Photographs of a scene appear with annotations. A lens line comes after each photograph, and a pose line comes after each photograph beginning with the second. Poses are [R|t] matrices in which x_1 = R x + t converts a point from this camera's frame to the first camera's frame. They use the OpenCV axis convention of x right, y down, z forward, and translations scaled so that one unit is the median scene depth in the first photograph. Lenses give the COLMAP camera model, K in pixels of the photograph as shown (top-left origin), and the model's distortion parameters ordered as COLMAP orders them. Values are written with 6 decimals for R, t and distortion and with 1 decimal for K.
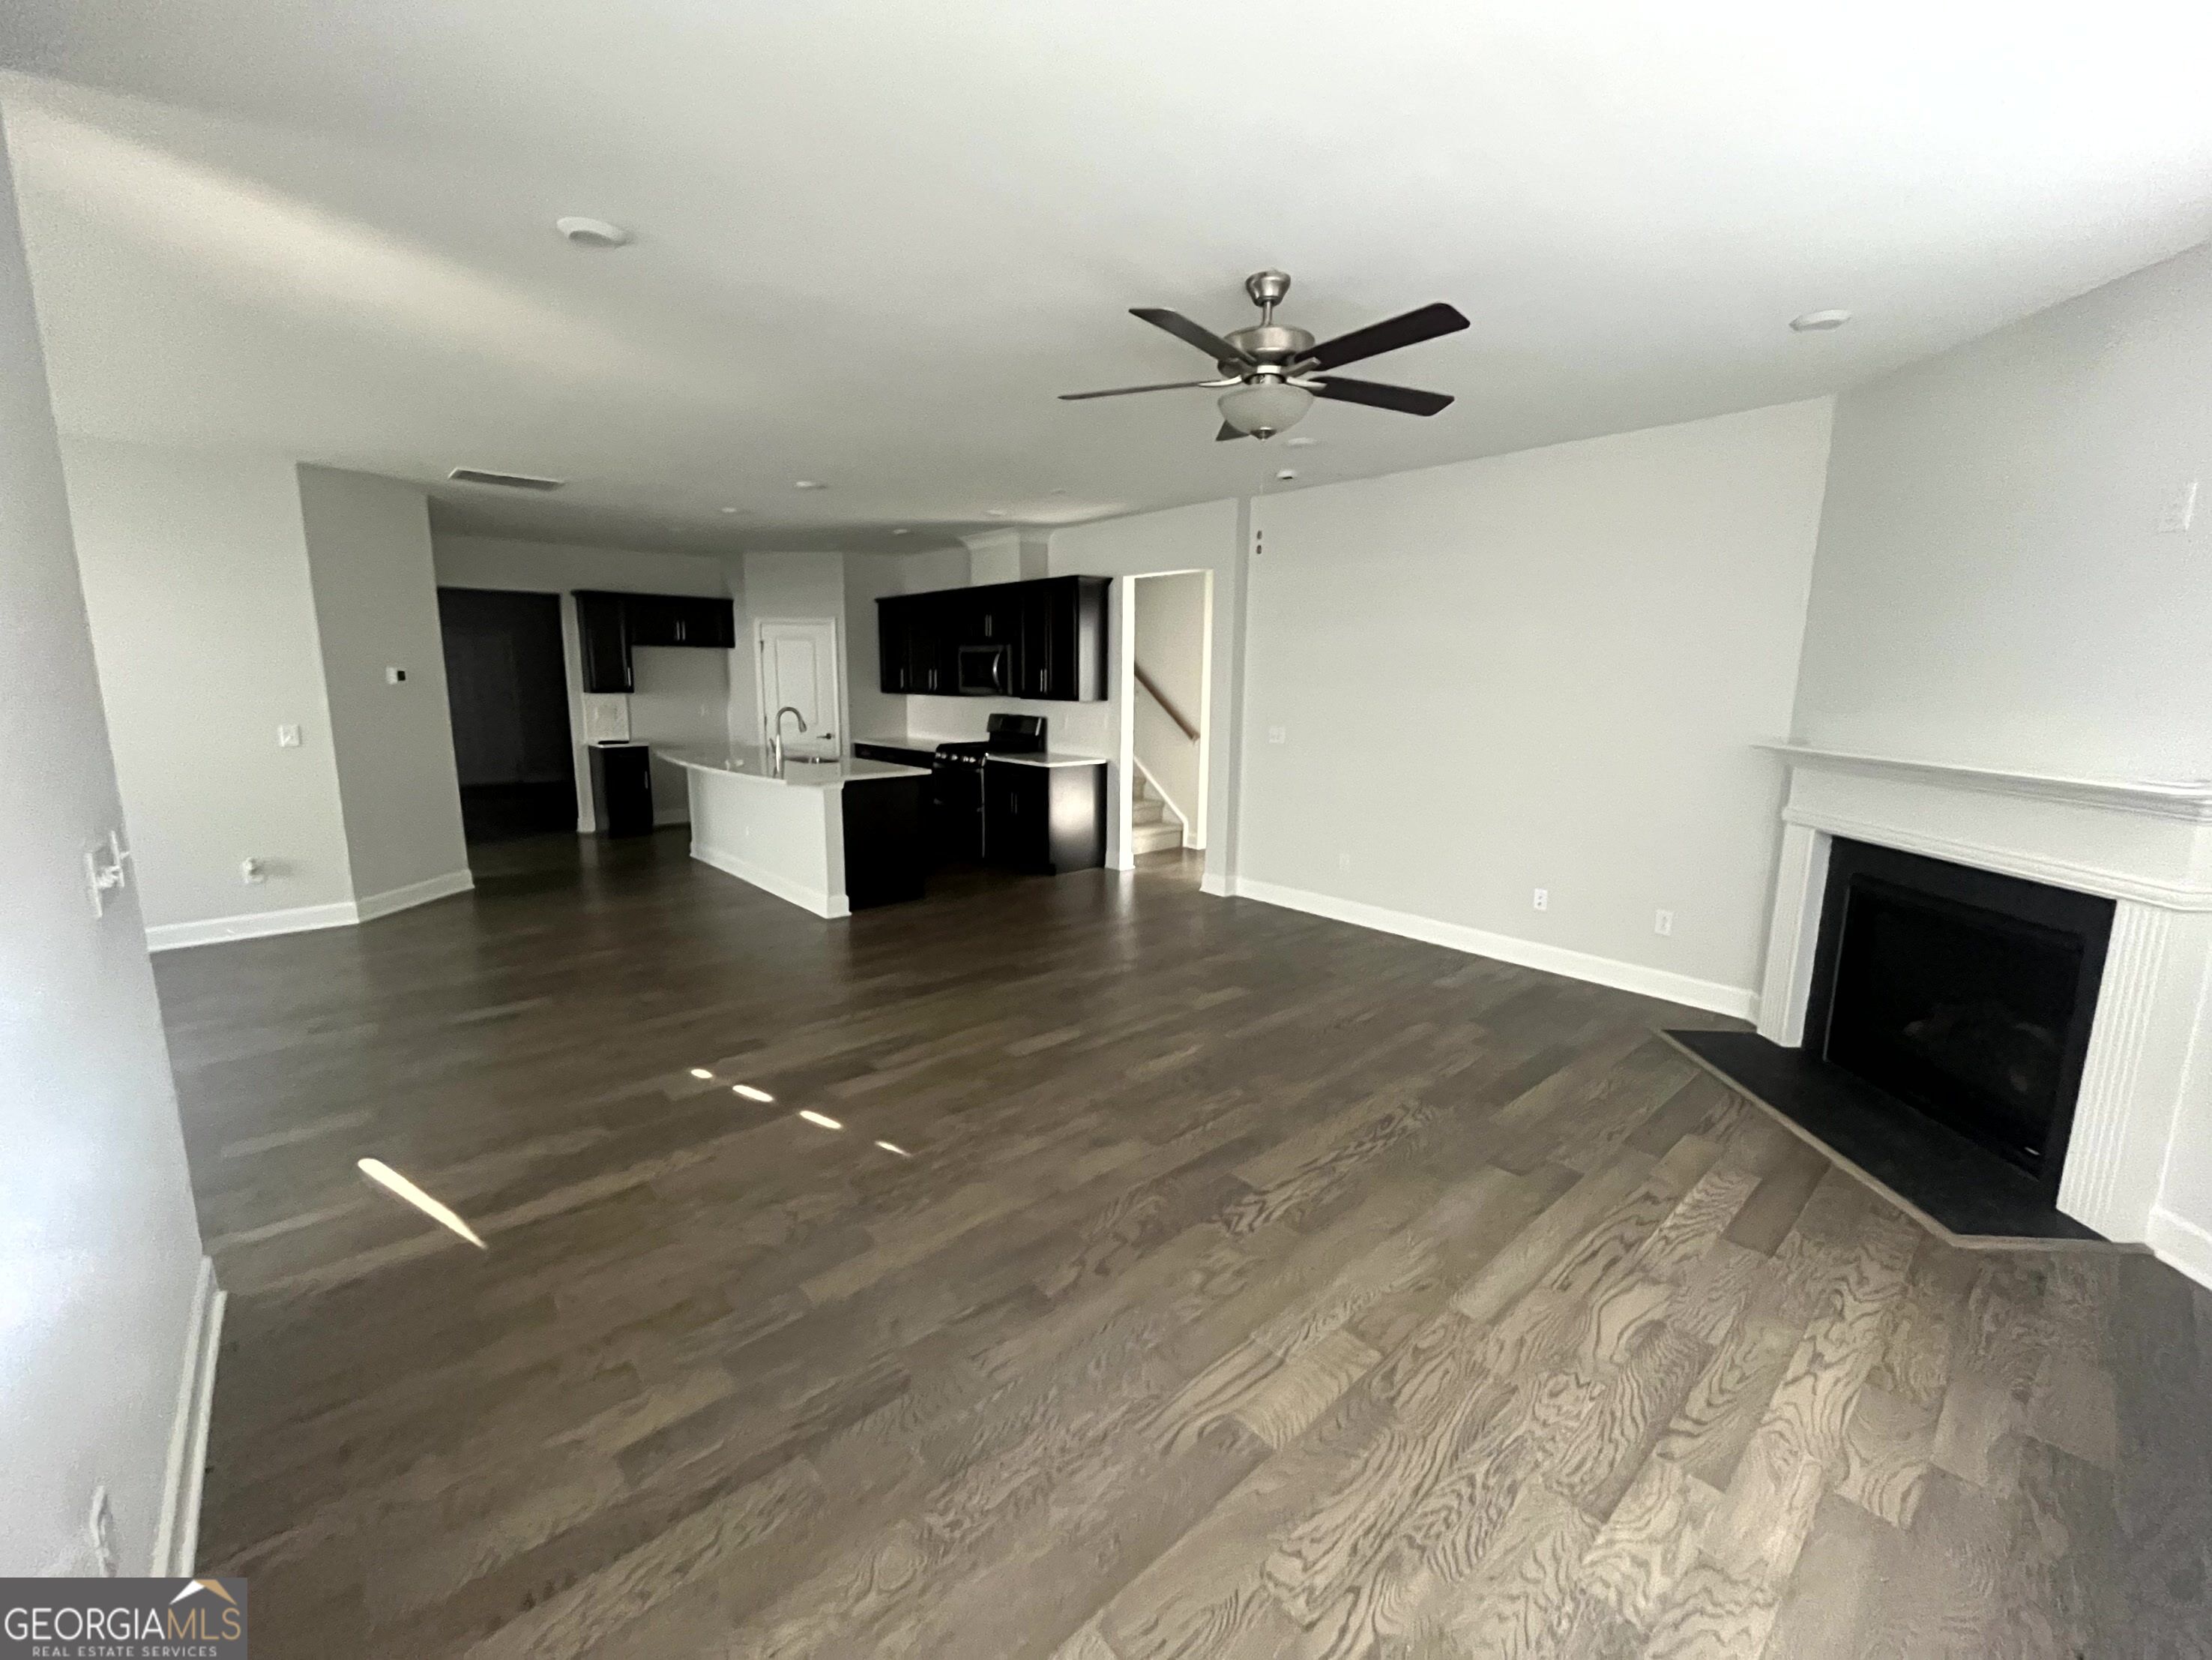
lens RADIAL K [[898.1, 0, 1096.1], [0, 898.1, 824.0], [0, 0, 1]] dist [-0.004336, 0.000353]
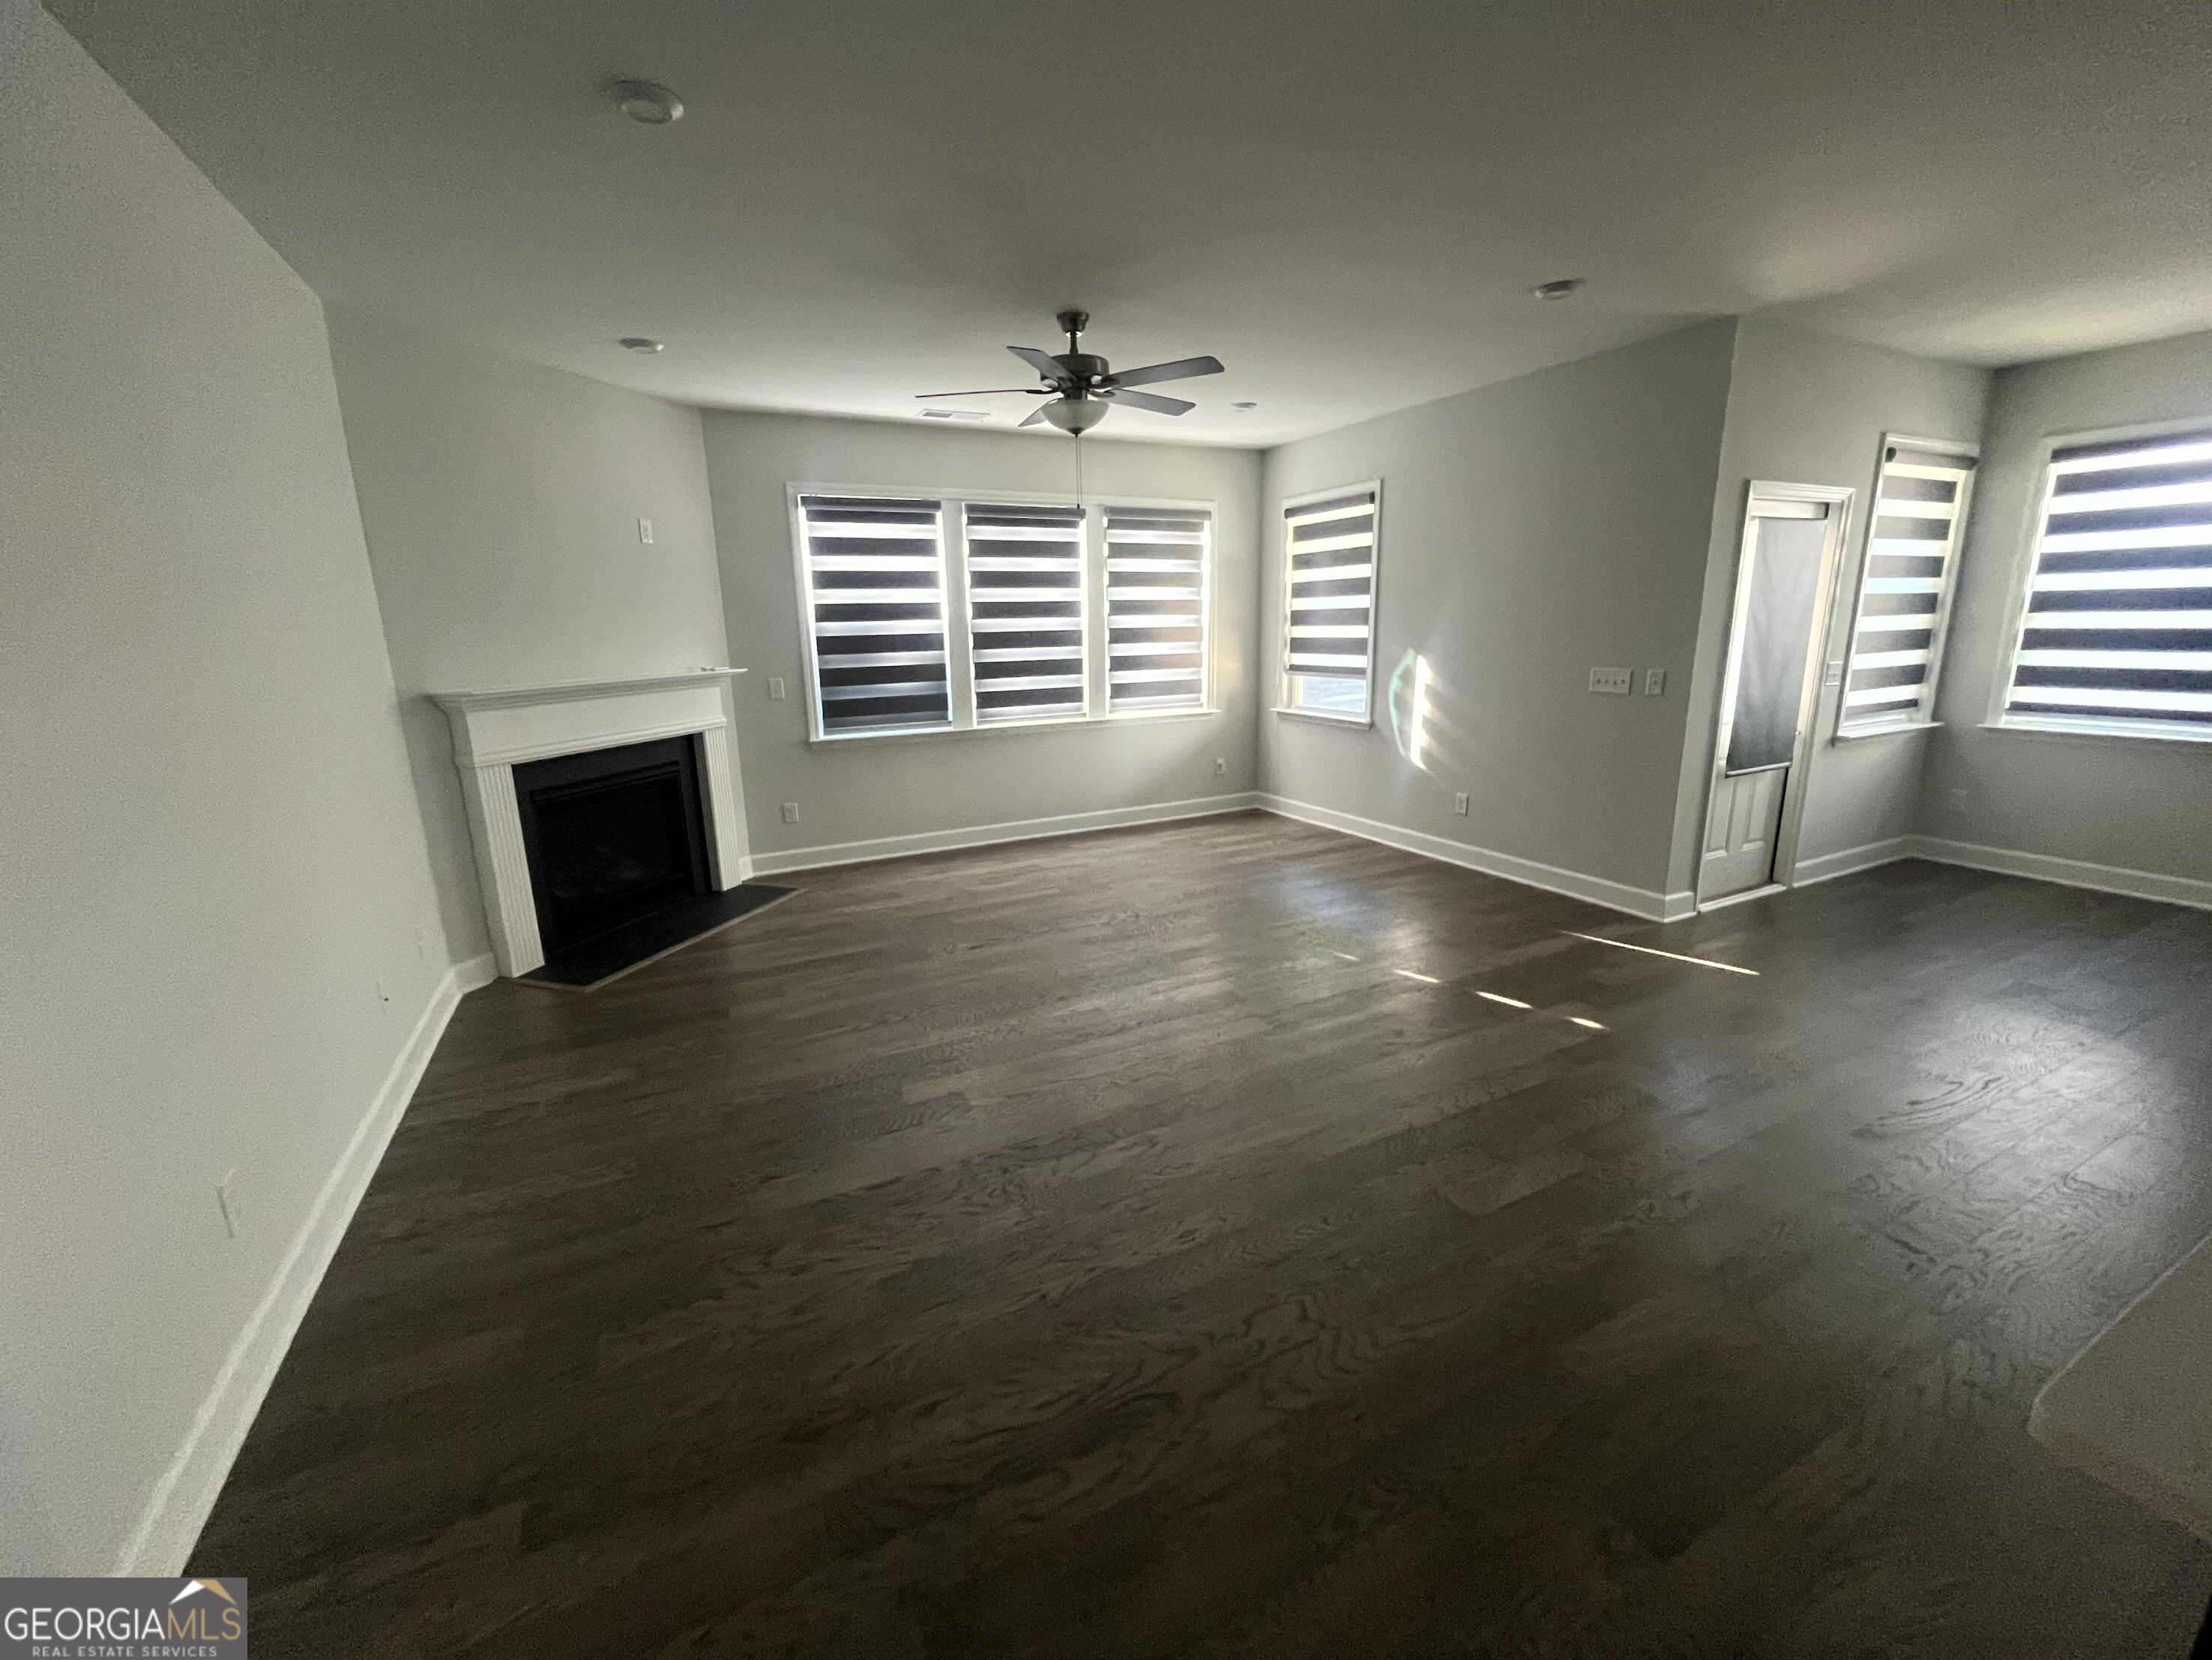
lens RADIAL K [[898.1, 0, 1101.7], [0, 898.1, 822.9], [0, 0, 1]] dist [-0.004336, 0.000353]
pose [[-0.969487, -0.038729, 0.242063, -0.159647], [0.056016, 0.926318, 0.372556, -0.301551], [-0.238656, 0.374747, -0.895884, 1.883796]]
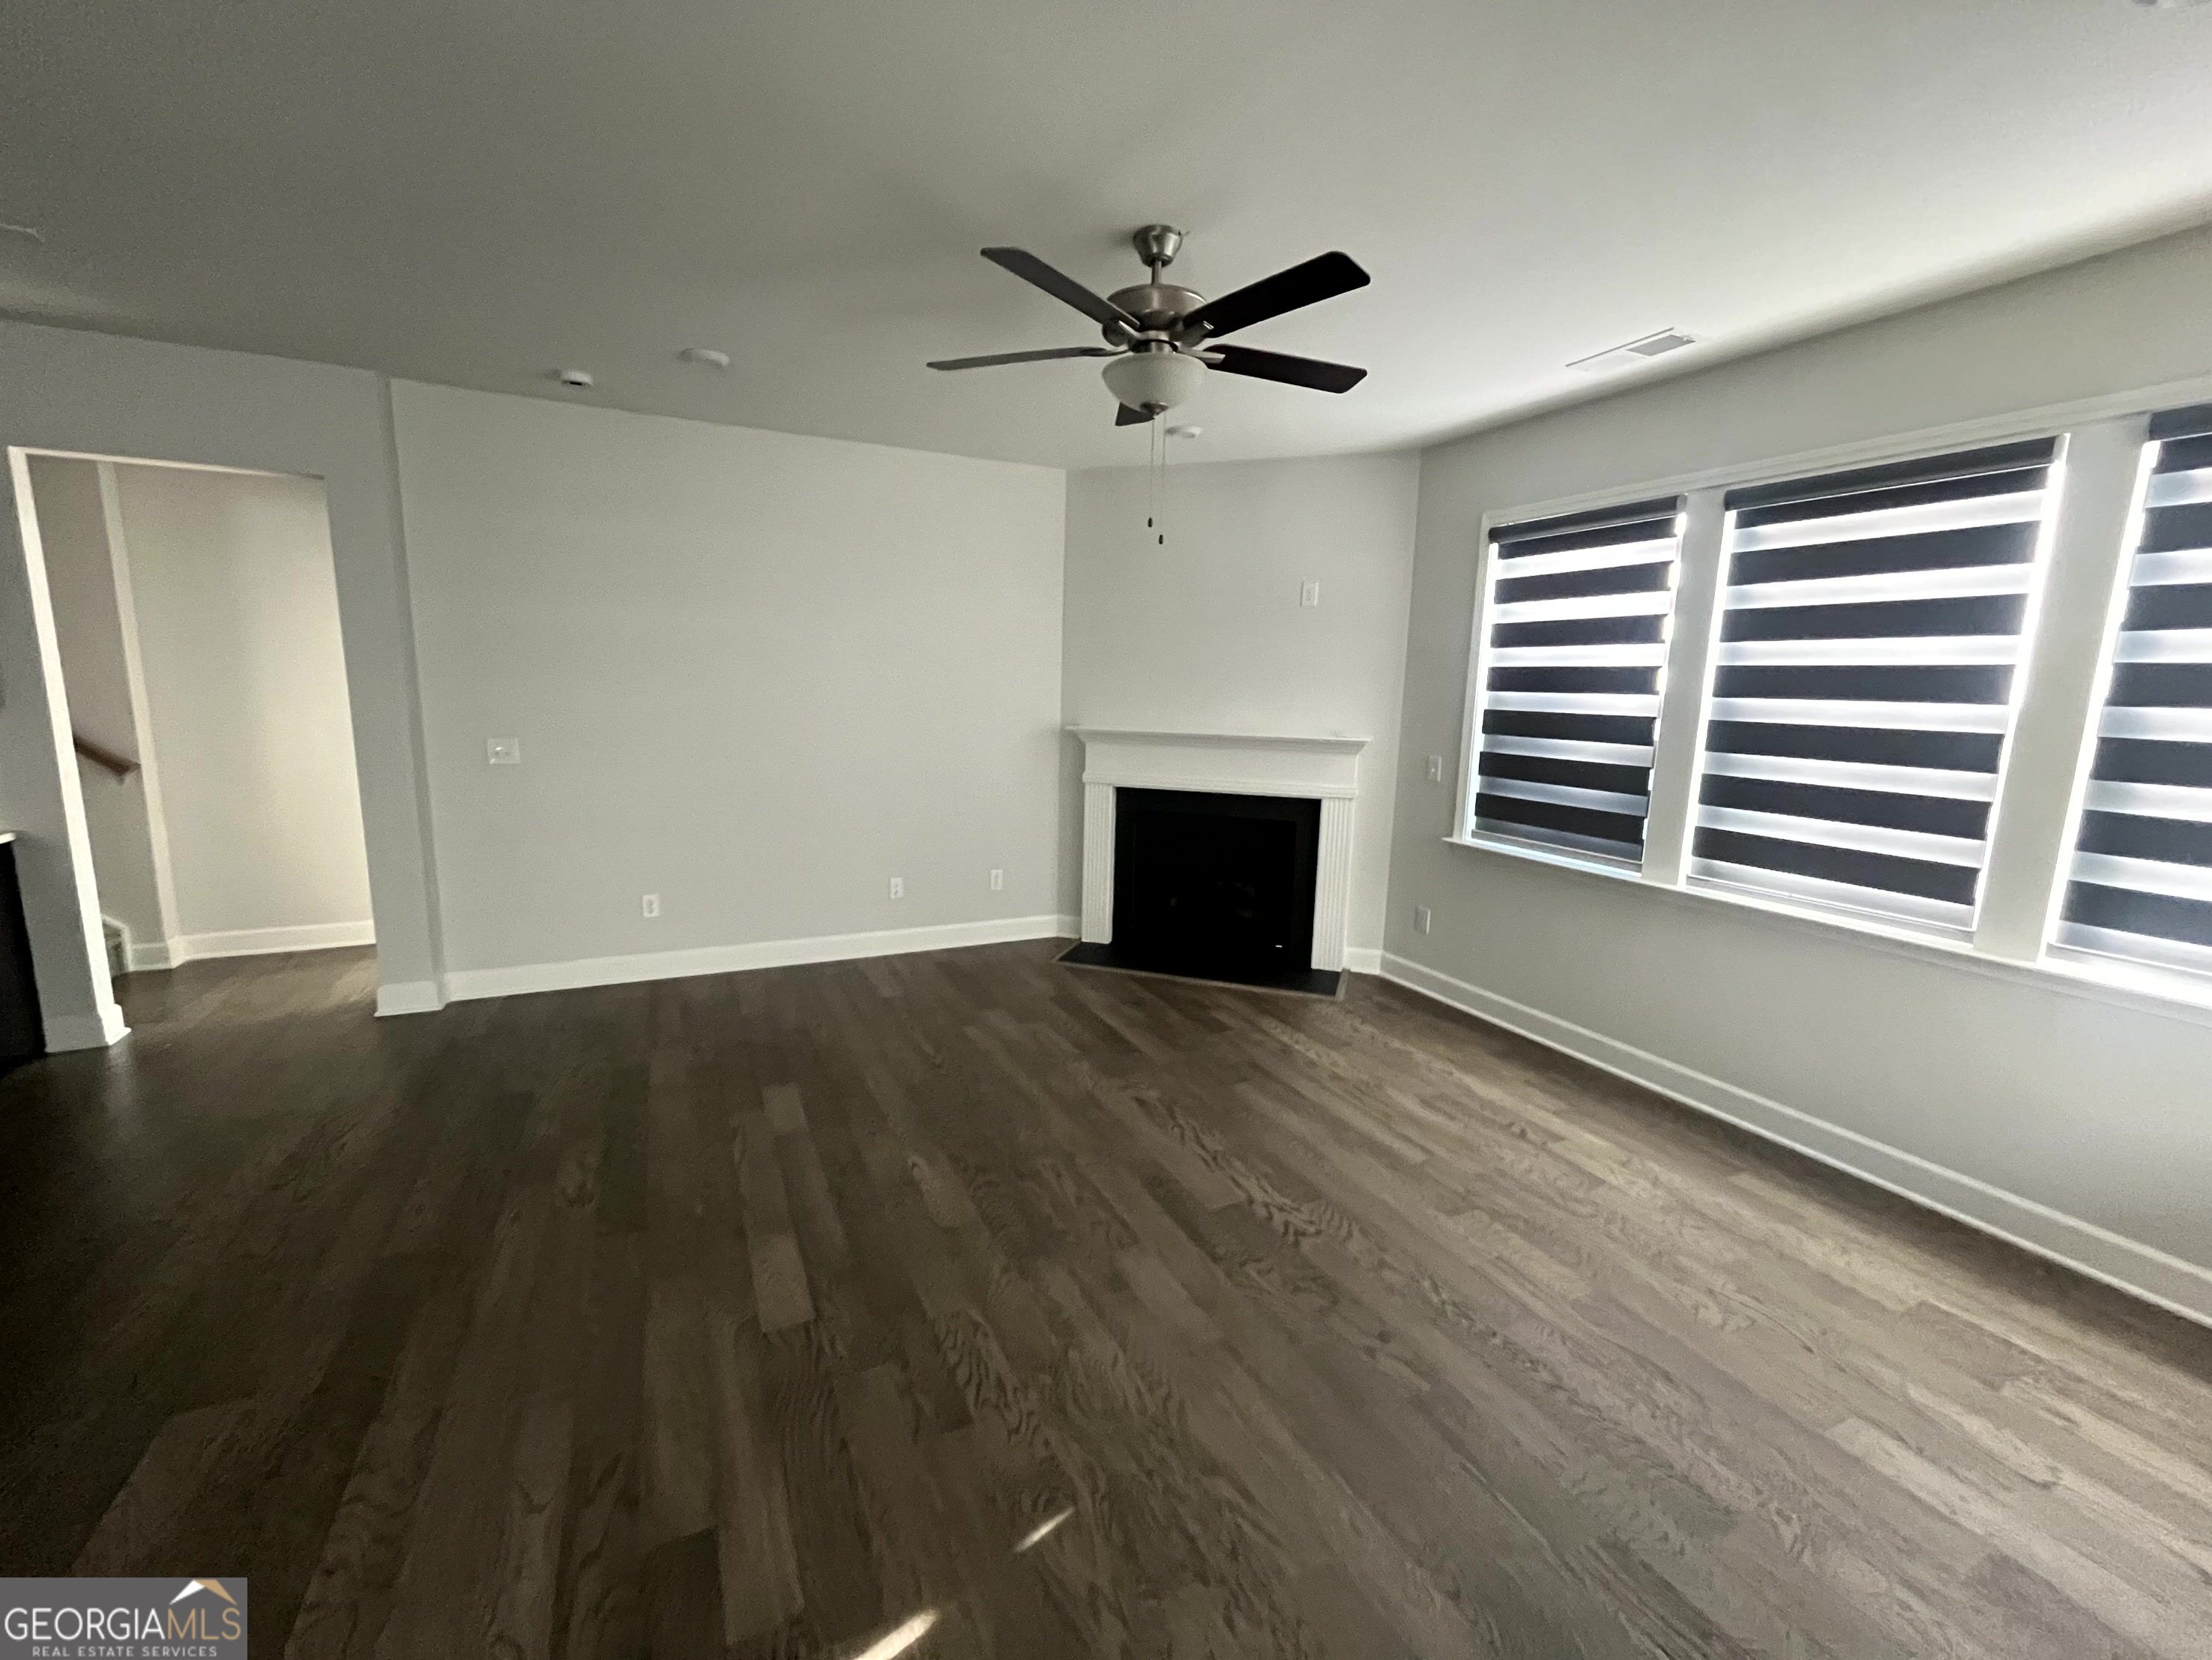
lens RADIAL K [[898.1, 0, 1099.8], [0, 898.1, 825.9], [0, 0, 1]] dist [-0.004336, 0.000353]
pose [[0.265760, -0.154143, 0.951636, -0.574686], [0.136602, 0.983195, 0.121106, -0.109562], [-0.954312, 0.097810, 0.282351, 0.647205]]
